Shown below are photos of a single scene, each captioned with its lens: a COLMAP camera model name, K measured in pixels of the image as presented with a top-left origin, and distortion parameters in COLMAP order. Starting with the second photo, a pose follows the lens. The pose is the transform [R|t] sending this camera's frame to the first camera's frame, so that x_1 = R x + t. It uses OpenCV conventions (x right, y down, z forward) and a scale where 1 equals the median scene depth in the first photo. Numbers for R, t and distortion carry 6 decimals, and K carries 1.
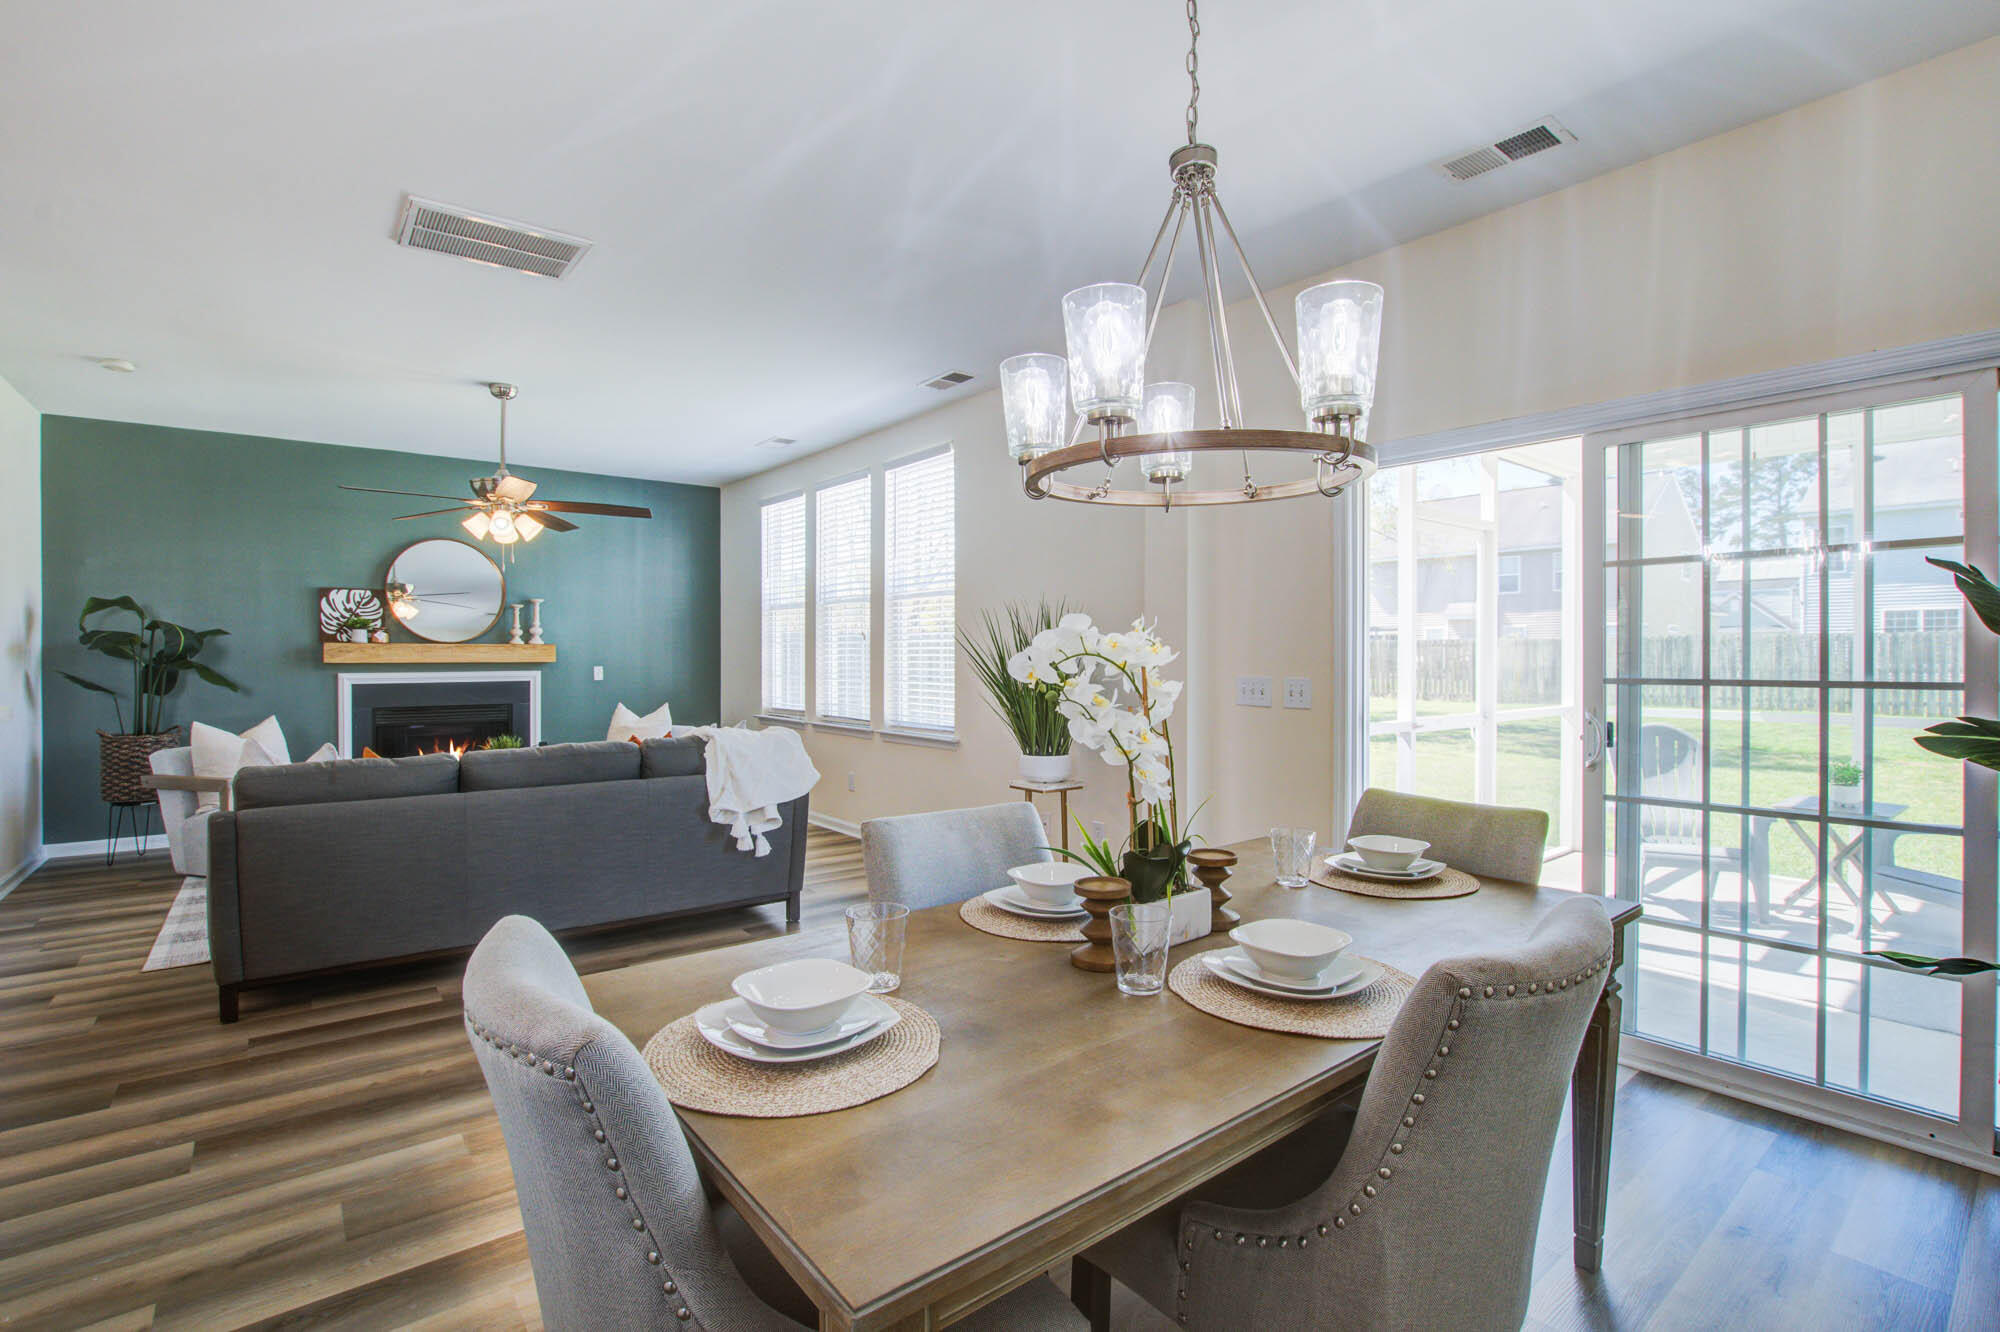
lens RADIAL K [[927.1, 0, 1003.3], [0, 927.1, 657.0], [0, 0, 1]] dist [-0.014220, 0.000072]
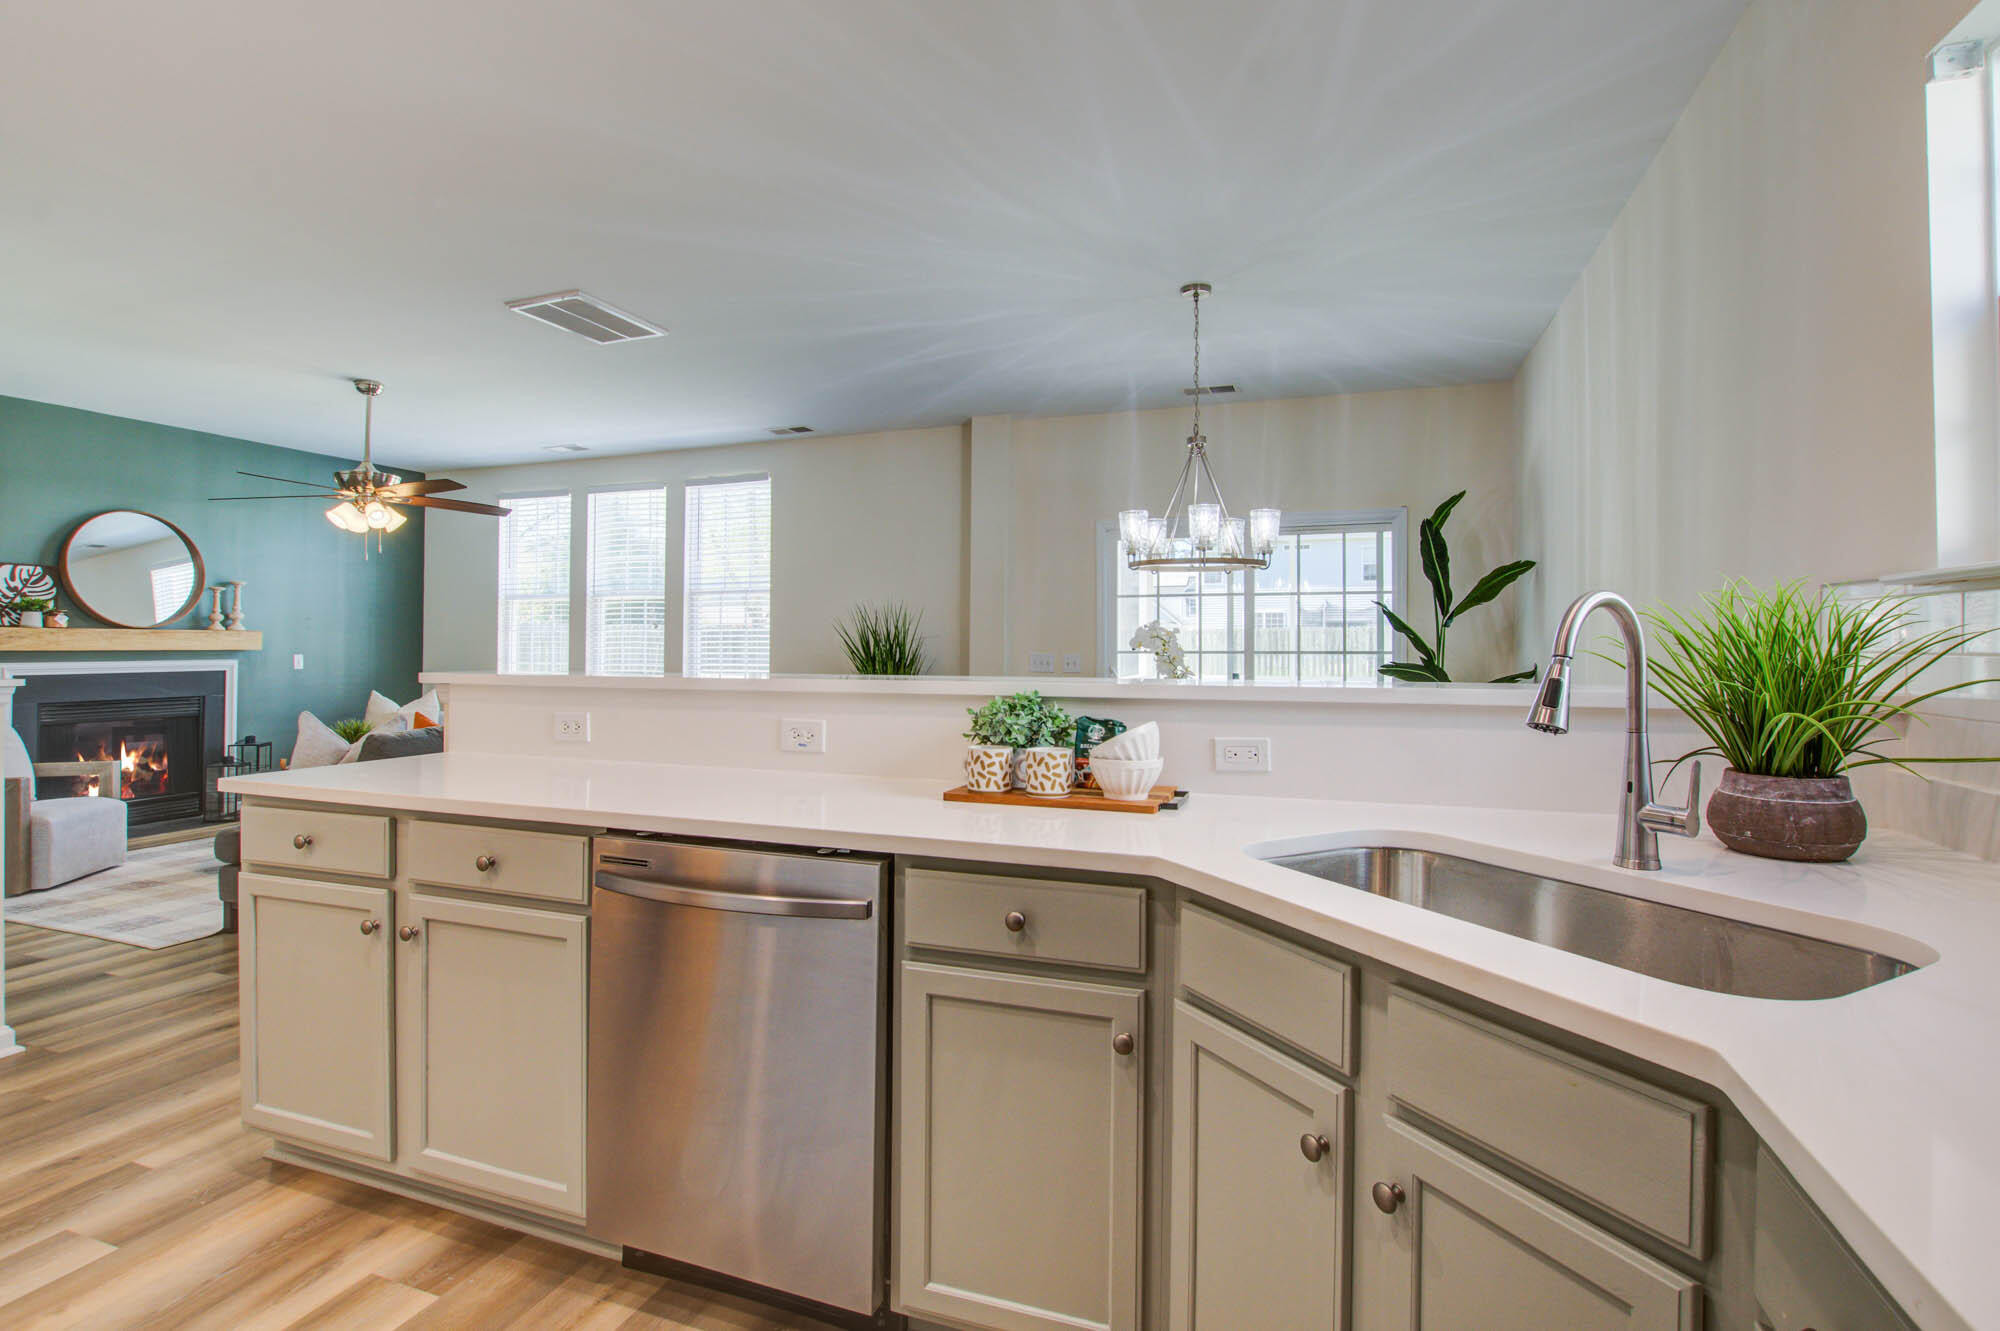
lens RADIAL K [[915.7, 0, 1018.9], [0, 915.7, 630.6], [0, 0, 1]] dist [-0.032086, 0.005290]
pose [[0.854275, 0.007786, 0.519763, -0.339580], [0.002387, 0.999818, -0.018902, 0.005715], [-0.519816, 0.017388, 0.854101, -0.190769]]
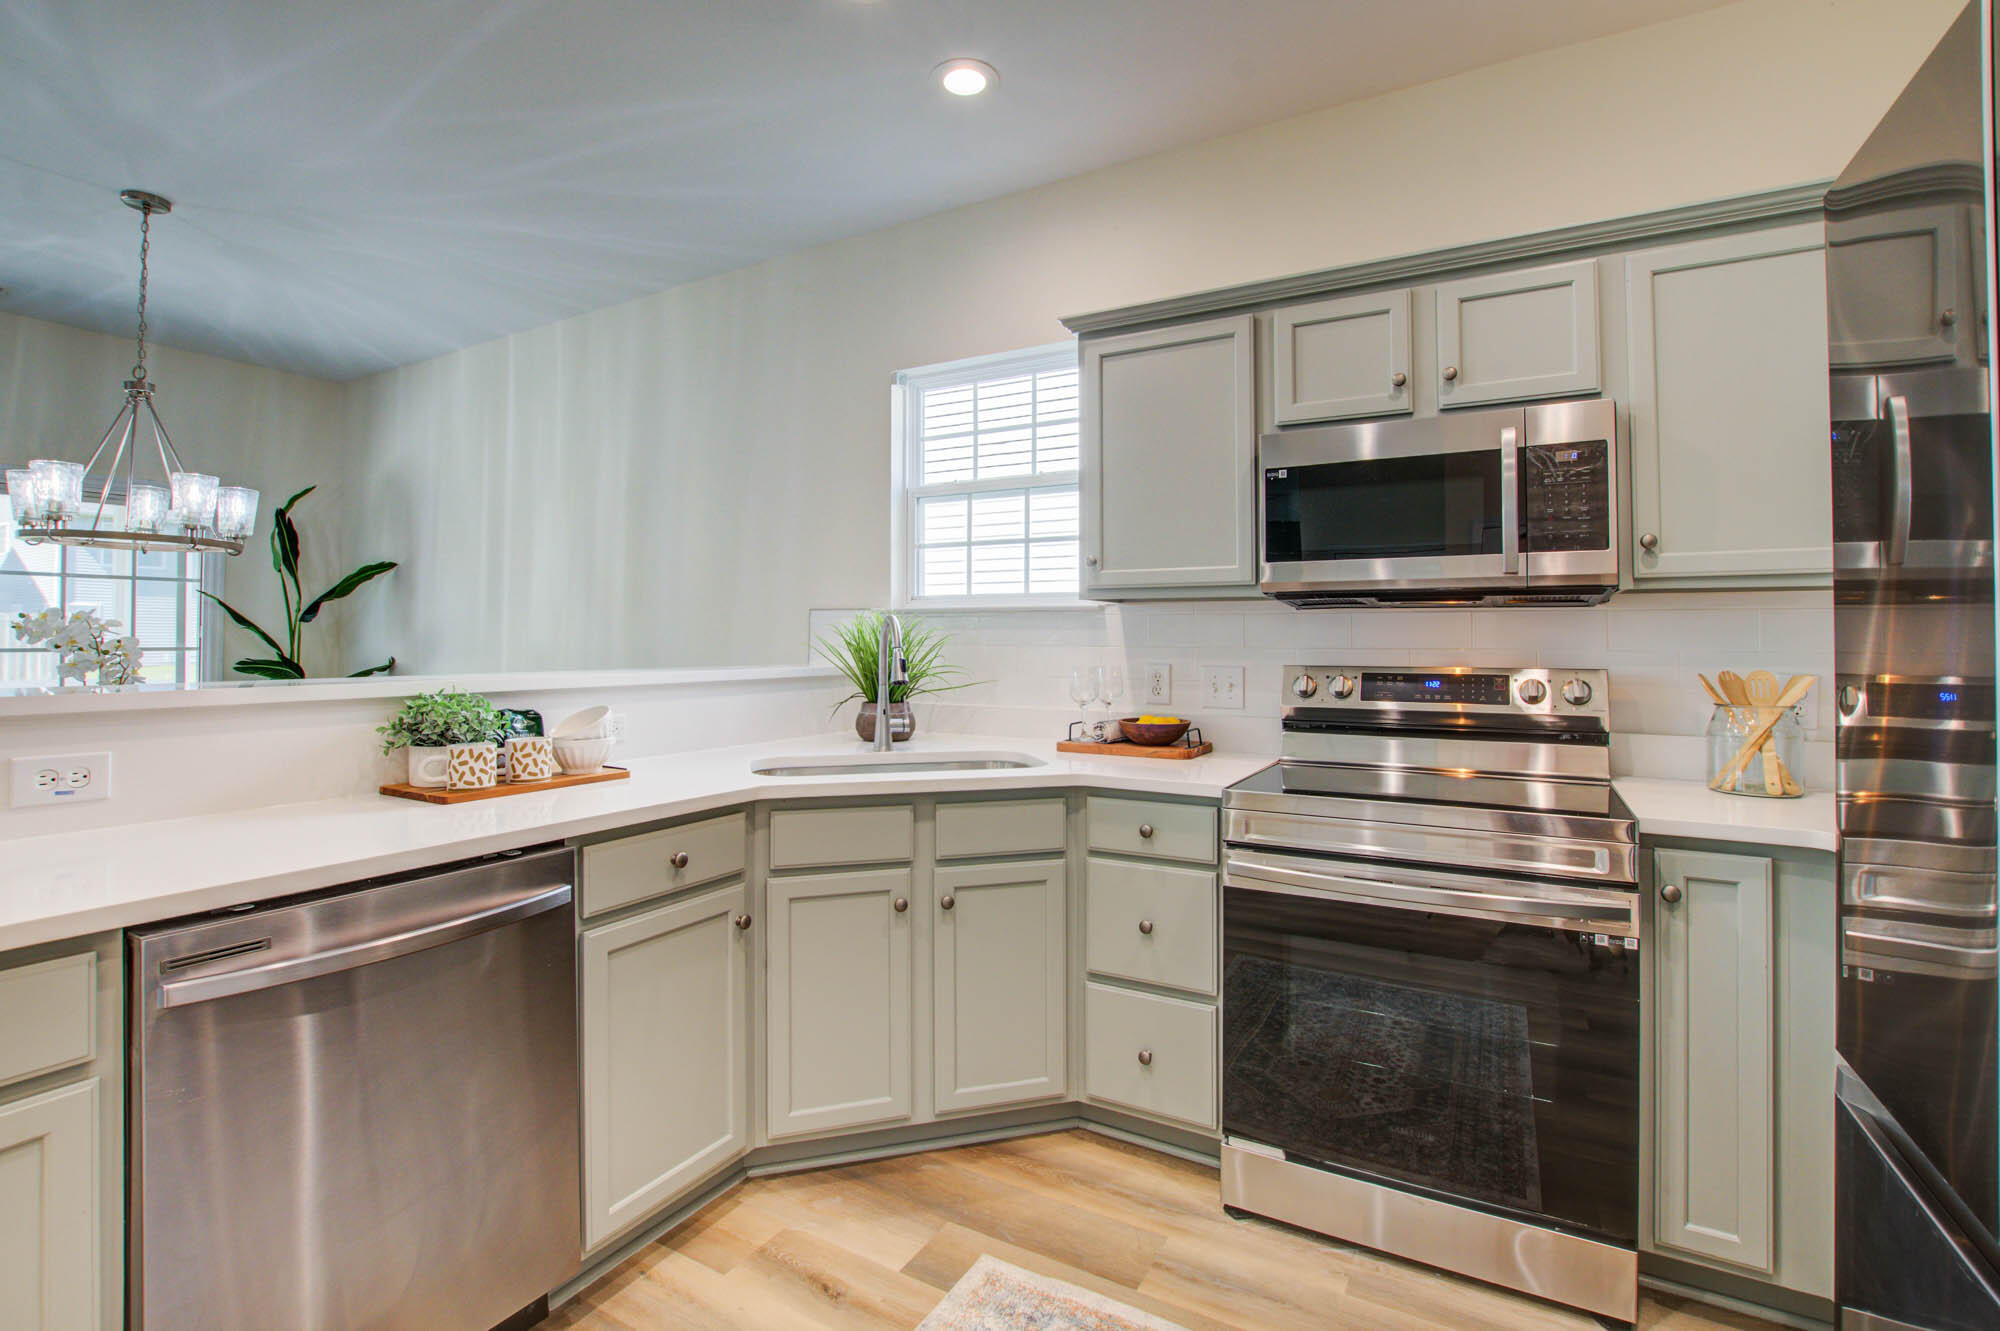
lens RADIAL K [[915.7, 0, 960.6], [0, 915.7, 602.8], [0, 0, 1]] dist [-0.032086, 0.005290]
pose [[-0.355100, 0.038104, 0.934051, -0.512505], [0.000874, 0.999182, -0.040429, 0.003863], [-0.934828, -0.013540, -0.354843, 0.008981]]
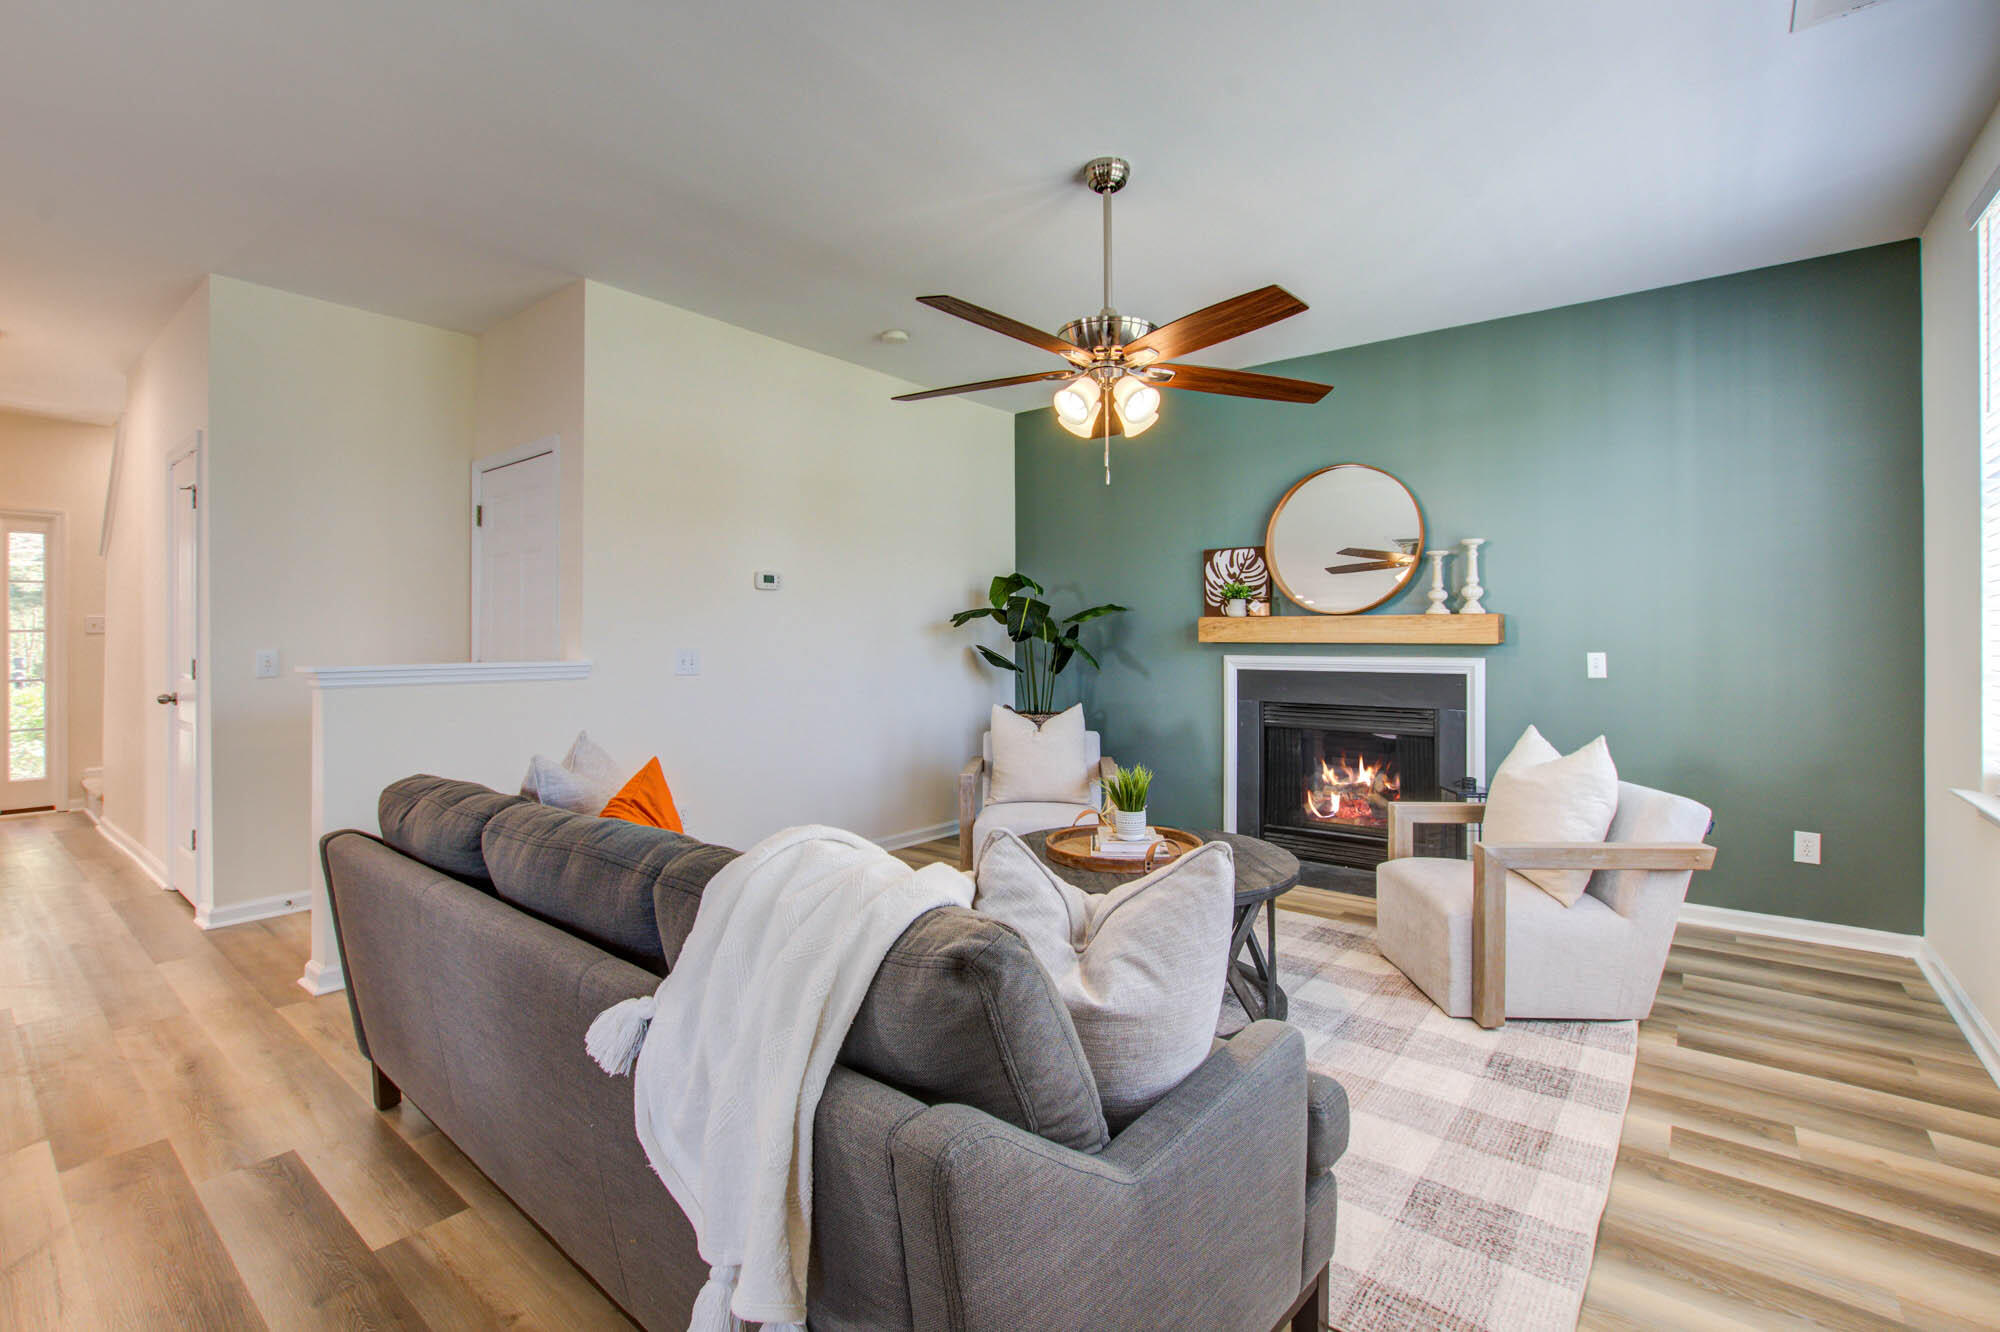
lens RADIAL K [[915.7, 0, 982.7], [0, 915.7, 646.6], [0, 0, 1]] dist [-0.032086, 0.005290]
pose [[0.205478, 0.007320, -0.978634, 0.014443], [-0.006034, 0.999962, 0.006212, 0.006427], [0.978643, 0.004629, 0.205514, 0.628552]]
